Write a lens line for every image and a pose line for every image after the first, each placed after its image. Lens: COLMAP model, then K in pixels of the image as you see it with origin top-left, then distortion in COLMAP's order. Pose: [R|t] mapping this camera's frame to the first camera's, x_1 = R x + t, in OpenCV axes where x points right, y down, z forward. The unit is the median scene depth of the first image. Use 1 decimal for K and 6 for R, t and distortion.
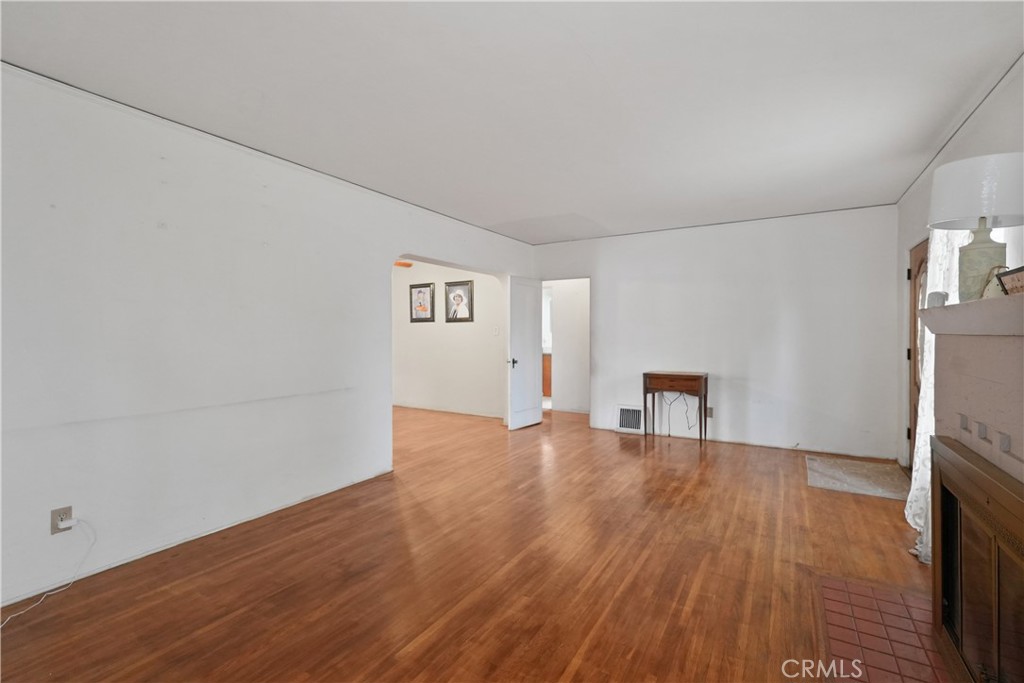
lens RADIAL K [[451.1, 0, 515.0], [0, 451.1, 341.3], [0, 0, 1]] dist [0.000321, 0.000298]
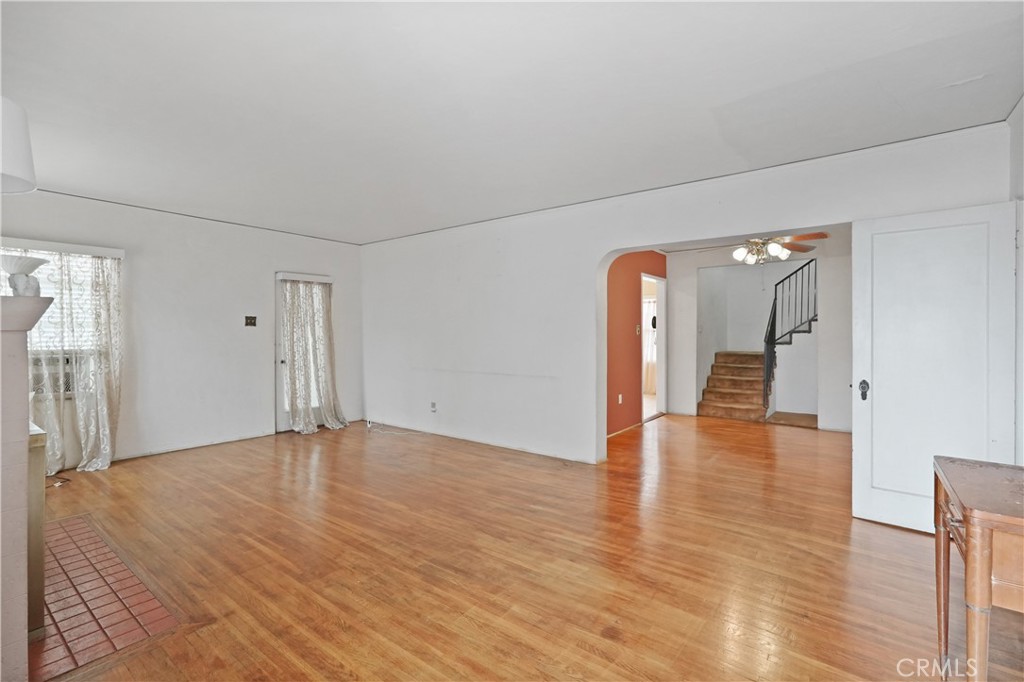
lens RADIAL K [[451.1, 0, 515.0], [0, 451.1, 340.8], [0, 0, 1]] dist [0.000321, 0.000298]
pose [[-0.102871, 0.012203, -0.994620, 1.165691], [-0.015295, 0.999787, 0.013848, -0.016076], [0.994577, 0.016638, -0.102663, 1.375139]]
